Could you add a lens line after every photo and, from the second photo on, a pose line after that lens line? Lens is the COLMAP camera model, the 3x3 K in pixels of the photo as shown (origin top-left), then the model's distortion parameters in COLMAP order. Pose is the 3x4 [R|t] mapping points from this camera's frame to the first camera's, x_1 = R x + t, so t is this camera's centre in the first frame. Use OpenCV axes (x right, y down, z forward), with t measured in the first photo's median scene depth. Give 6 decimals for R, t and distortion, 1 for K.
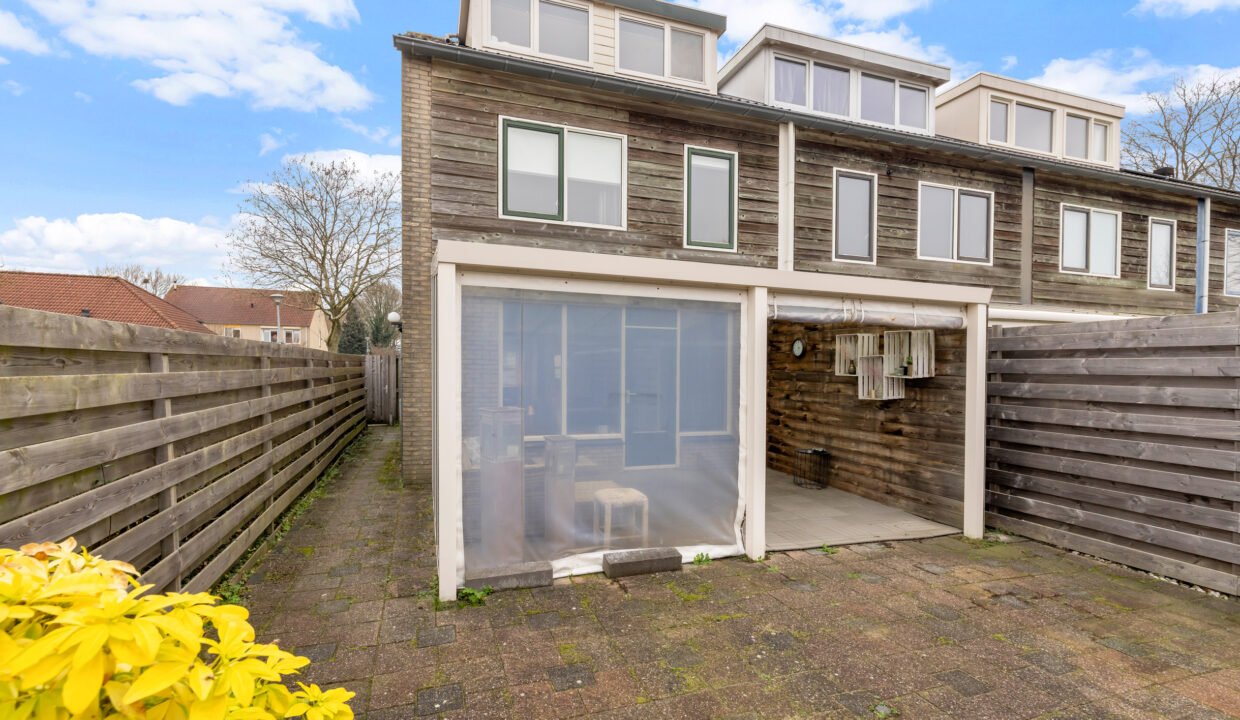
lens RADIAL K [[550.6, 0, 615.8], [0, 550.6, 381.7], [0, 0, 1]] dist [0.000813, 0.000475]
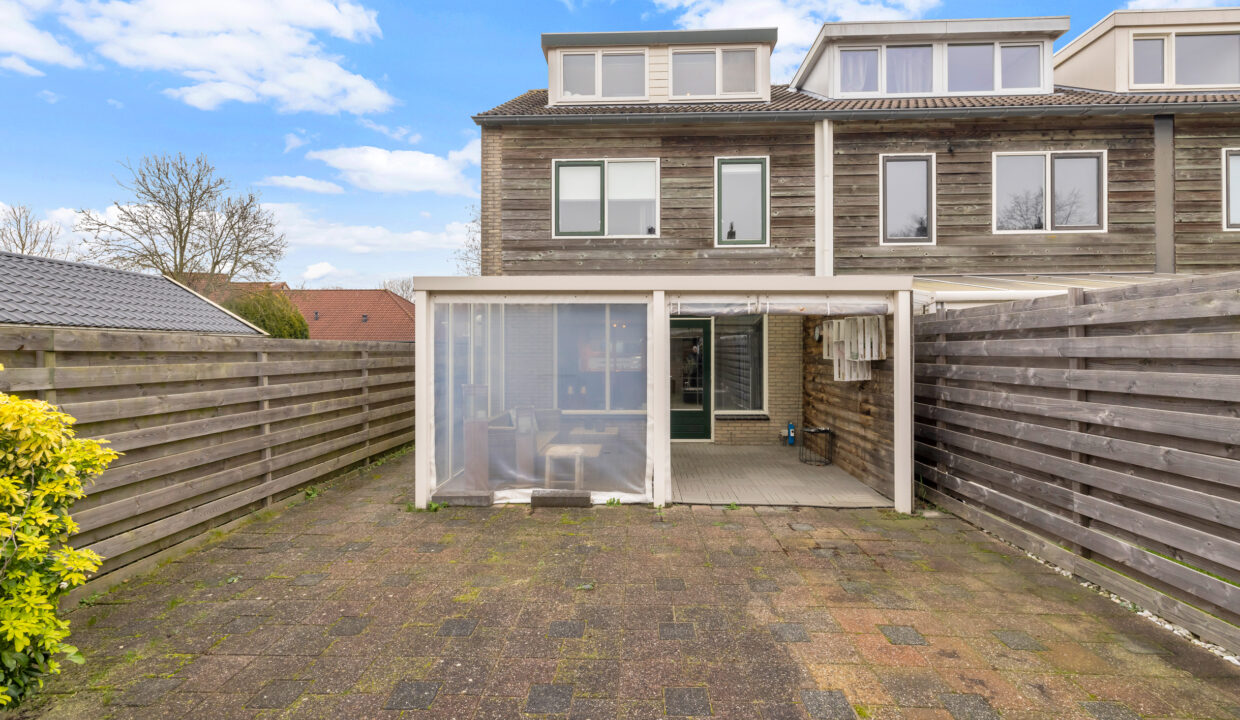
lens RADIAL K [[535.7, 0, 614.6], [0, 535.7, 349.9], [0, 0, 1]] dist [0.002213, 0.000574]
pose [[0.939316, -0.016523, -0.342654, 0.346160], [0.005481, 0.999435, -0.033168, 0.003268], [0.343008, 0.029277, 0.938876, -0.111310]]
